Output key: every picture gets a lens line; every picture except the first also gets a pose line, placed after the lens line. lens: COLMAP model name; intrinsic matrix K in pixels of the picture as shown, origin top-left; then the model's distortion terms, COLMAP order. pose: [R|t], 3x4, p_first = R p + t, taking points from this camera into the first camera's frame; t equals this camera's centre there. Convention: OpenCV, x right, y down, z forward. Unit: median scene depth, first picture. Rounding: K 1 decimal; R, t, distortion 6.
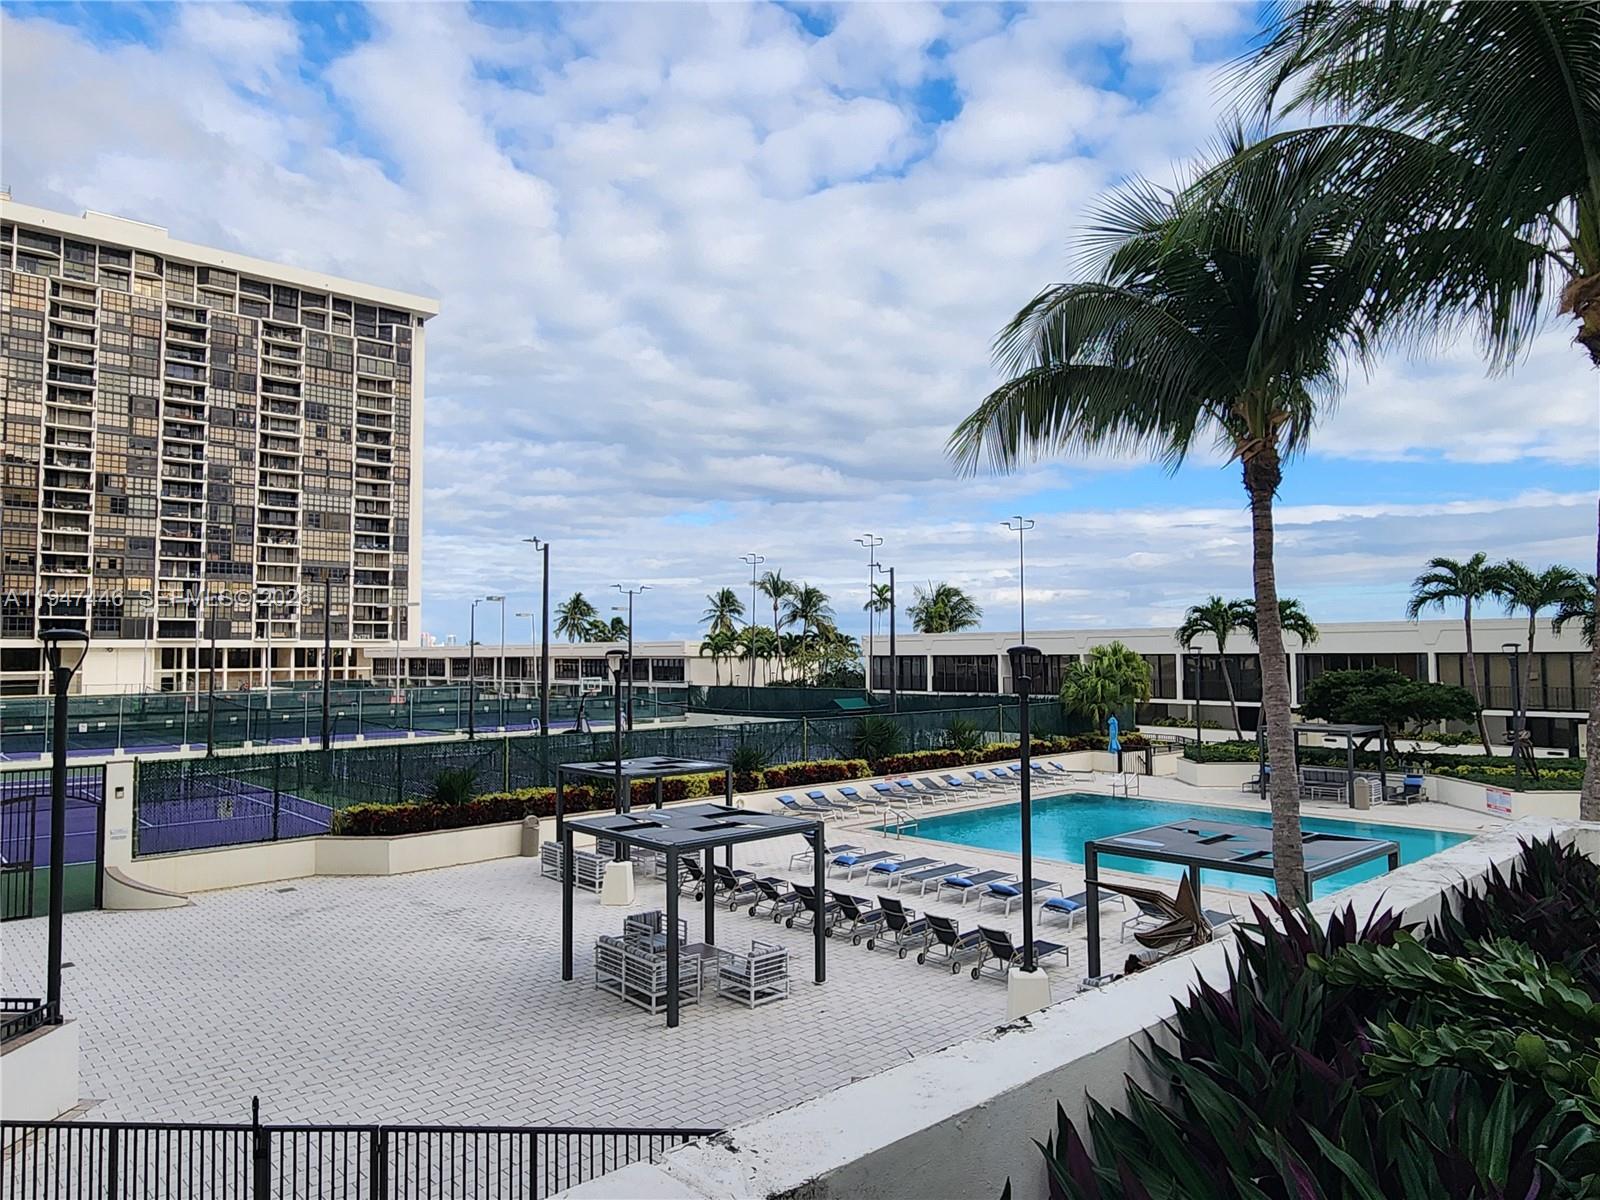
lens RADIAL K [[1044.7, 0, 794.1], [0, 1044.7, 607.5], [0, 0, 1]] dist [-0.008051, -0.007441]
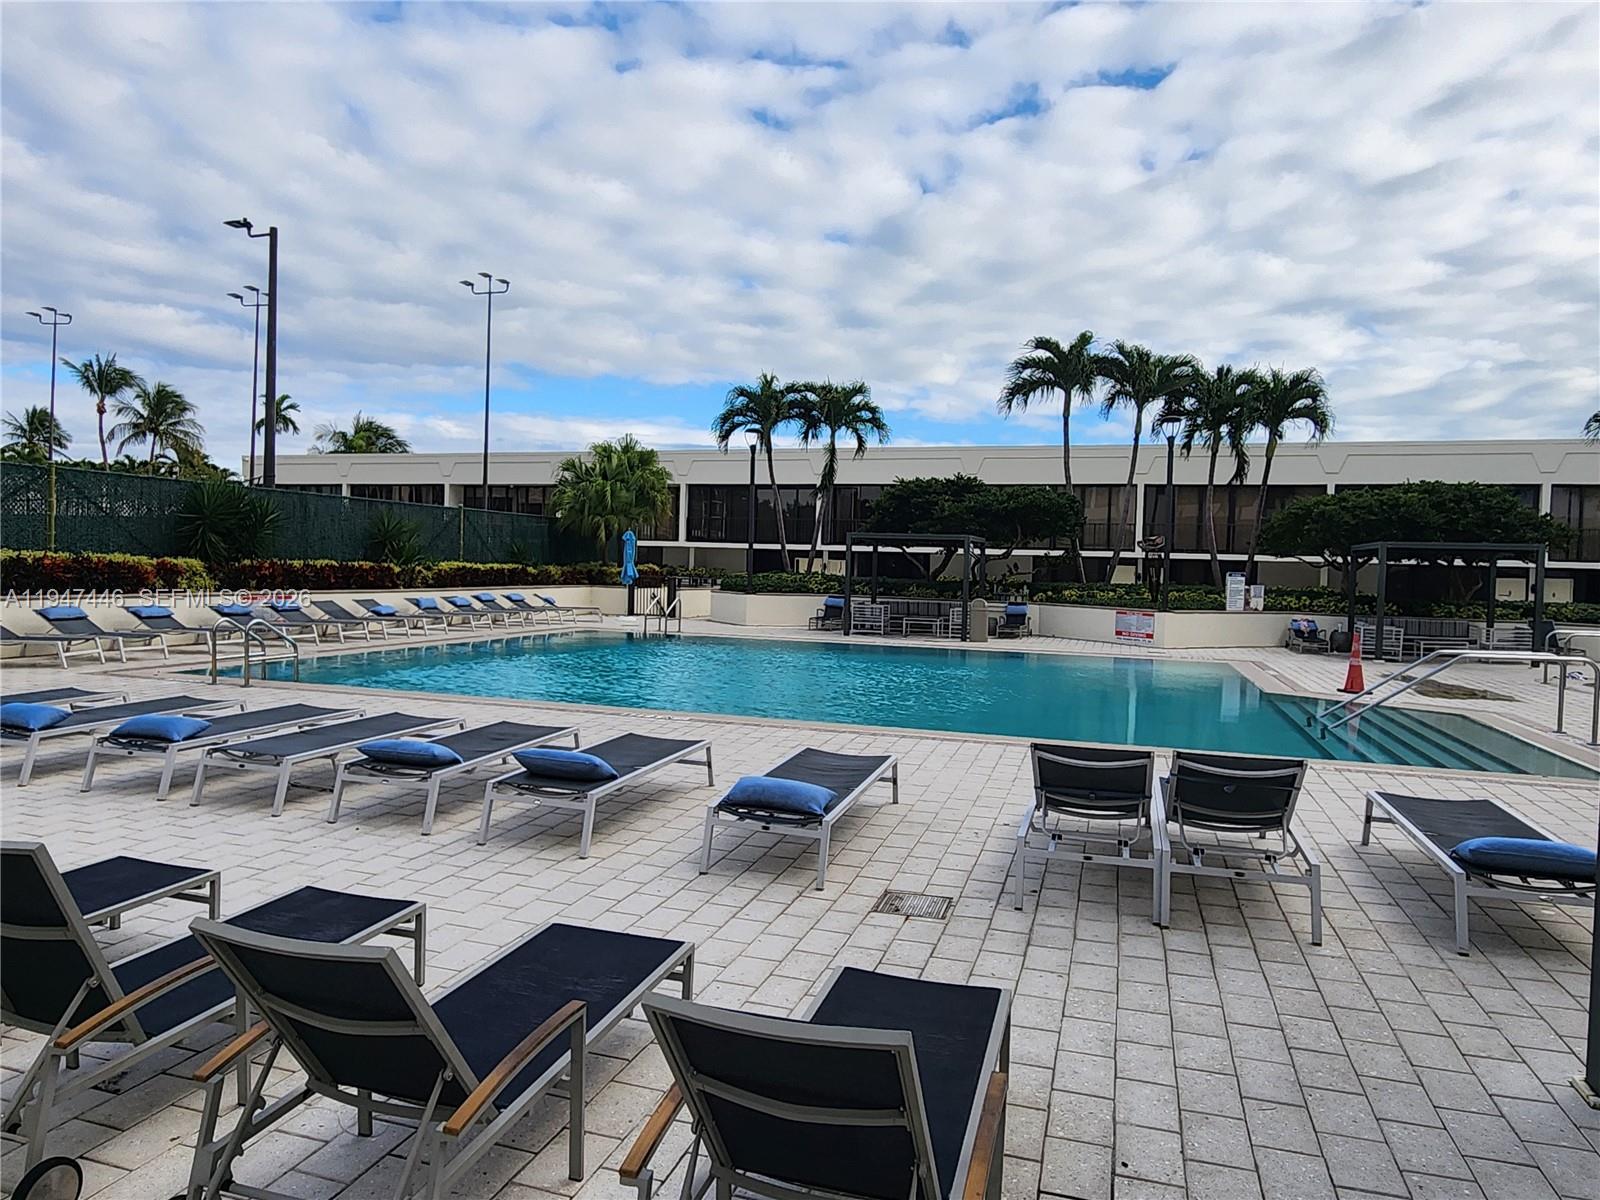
lens RADIAL K [[1044.7, 0, 804.9], [0, 1044.7, 594.1], [0, 0, 1]] dist [-0.008051, -0.007441]
pose [[0.856386, 0.017355, 0.516044, 0.052720], [-0.057055, 0.996495, 0.061170, 0.102684], [-0.513174, -0.081828, 0.854375, 0.367508]]
